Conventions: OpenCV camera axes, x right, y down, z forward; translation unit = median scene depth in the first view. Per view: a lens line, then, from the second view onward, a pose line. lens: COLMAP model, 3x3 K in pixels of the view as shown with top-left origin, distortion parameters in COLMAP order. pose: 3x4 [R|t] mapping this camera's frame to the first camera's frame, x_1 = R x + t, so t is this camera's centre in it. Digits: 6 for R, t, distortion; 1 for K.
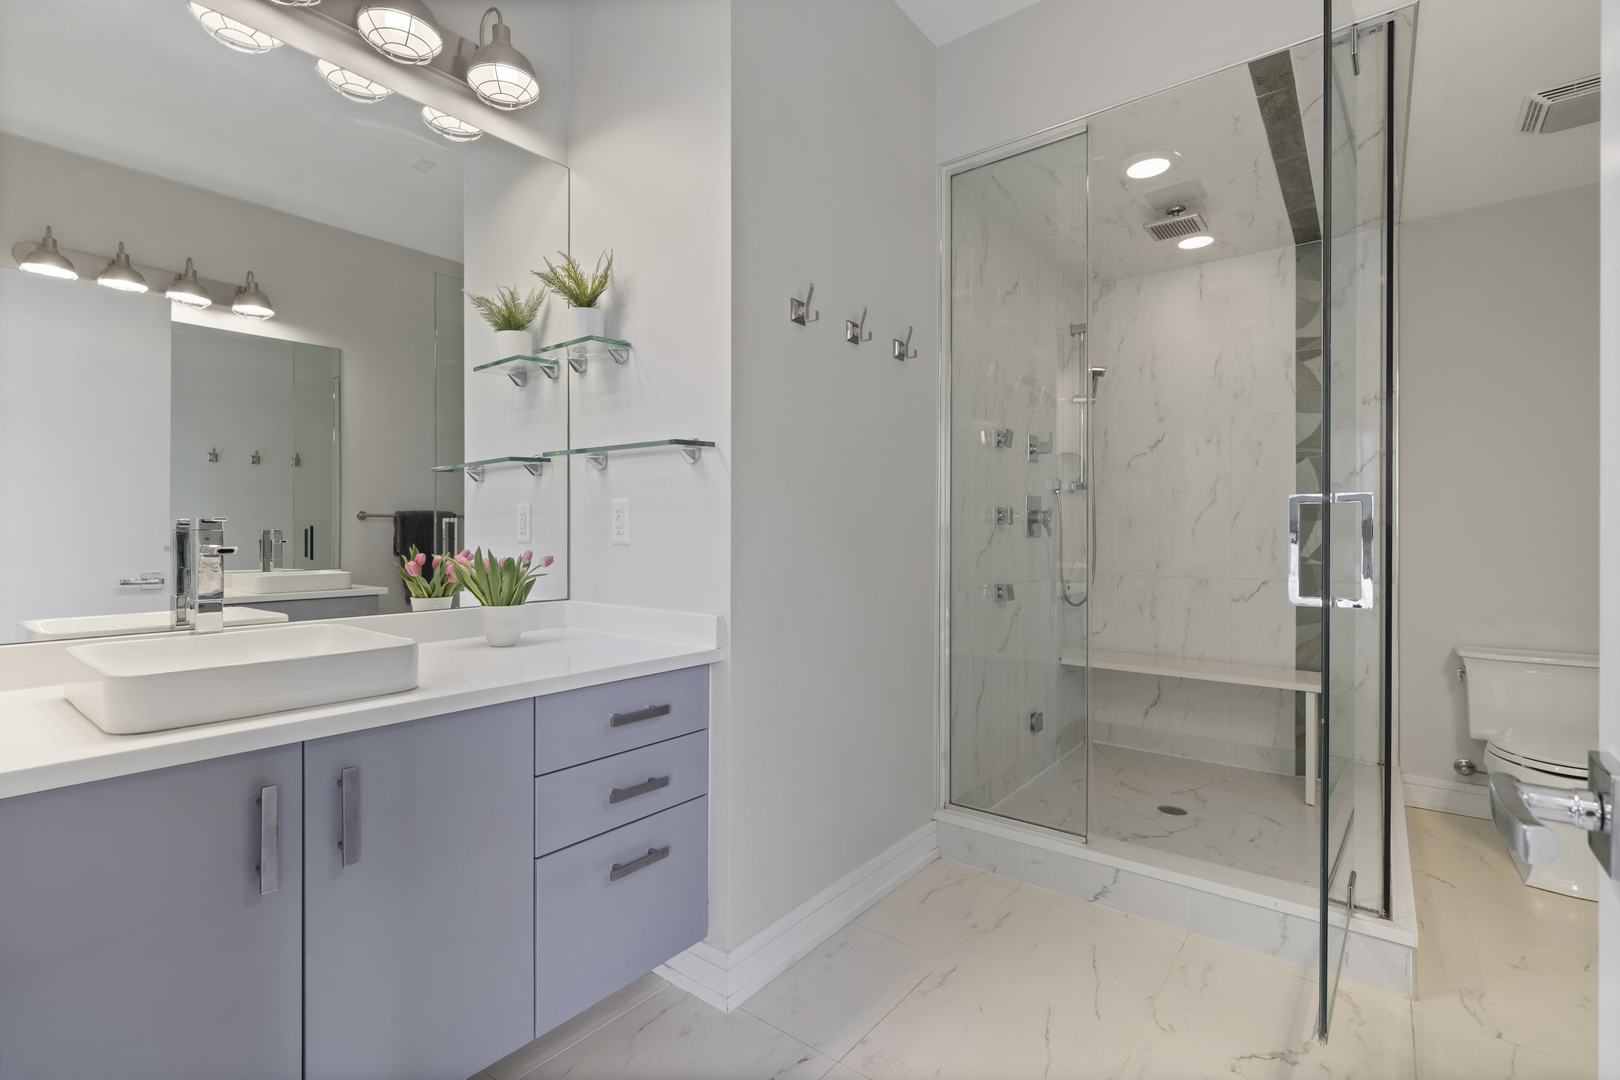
lens RADIAL K [[717.8, 0, 806.0], [0, 717.8, 536.8], [0, 0, 1]] dist [-0.027164, 0.004333]
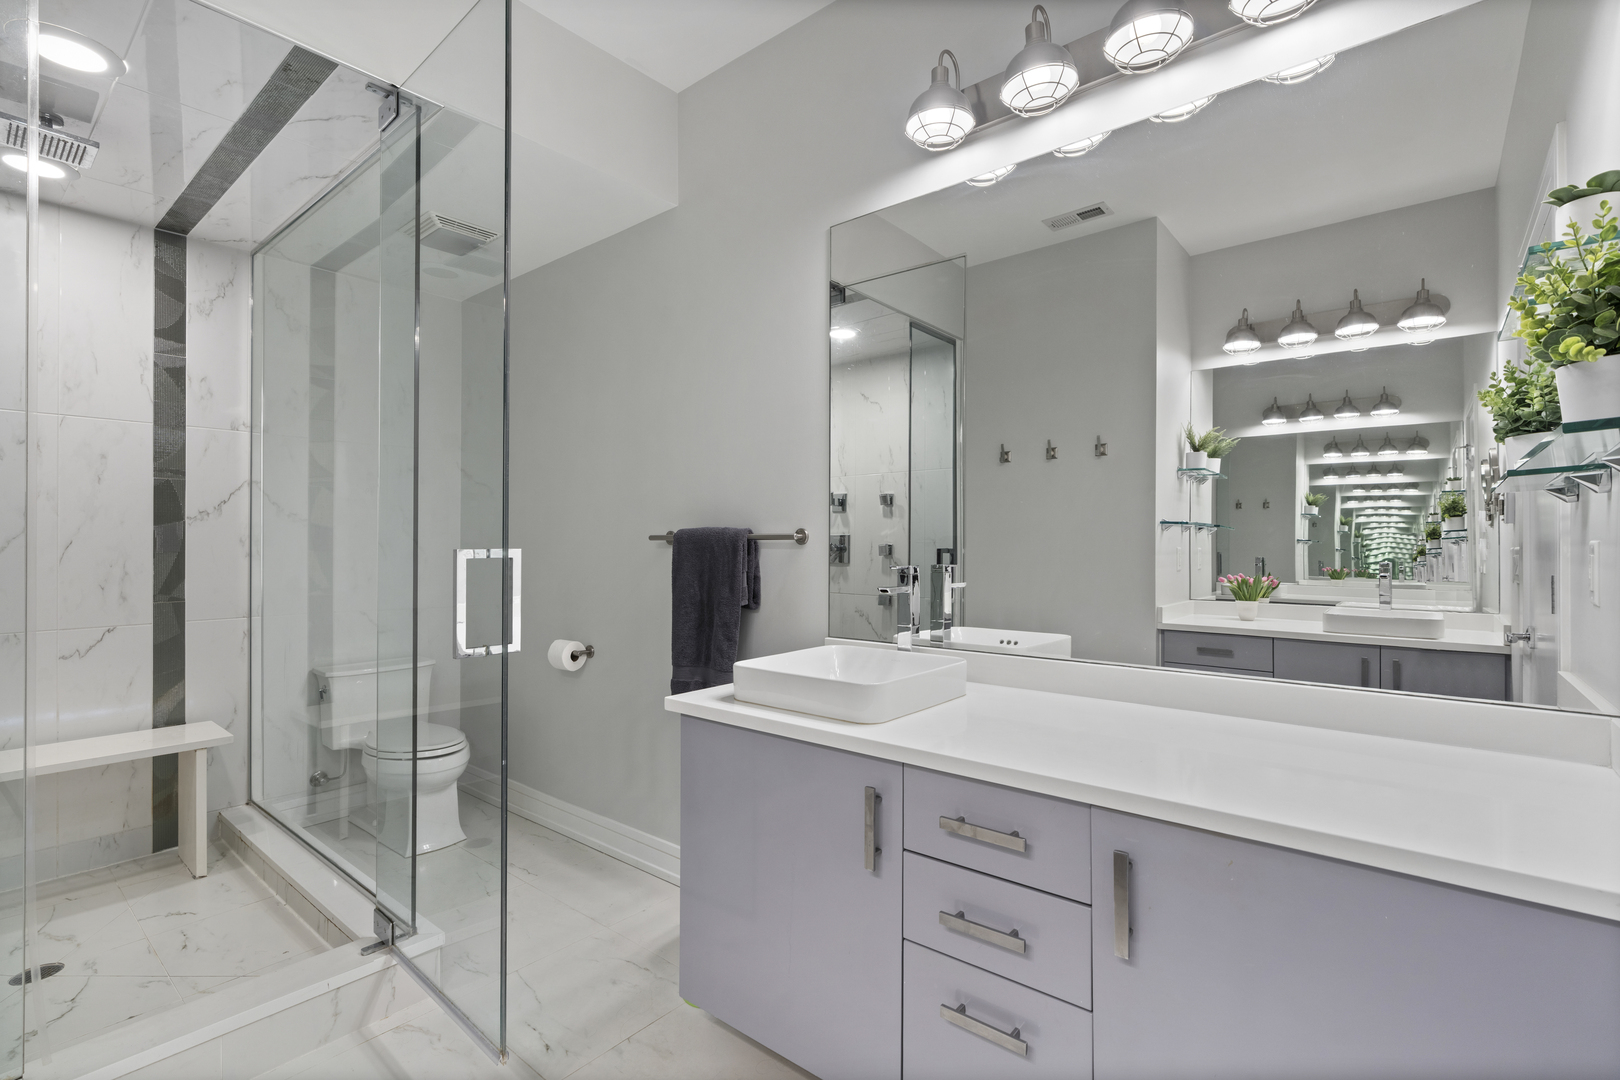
lens RADIAL K [[717.8, 0, 806.1], [0, 717.8, 537.5], [0, 0, 1]] dist [-0.027164, 0.004333]
pose [[0.029743, 0.006372, 0.999537, -0.142075], [0.013480, 0.999886, -0.006775, -0.027082], [-0.999467, 0.013675, 0.029654, 0.215818]]
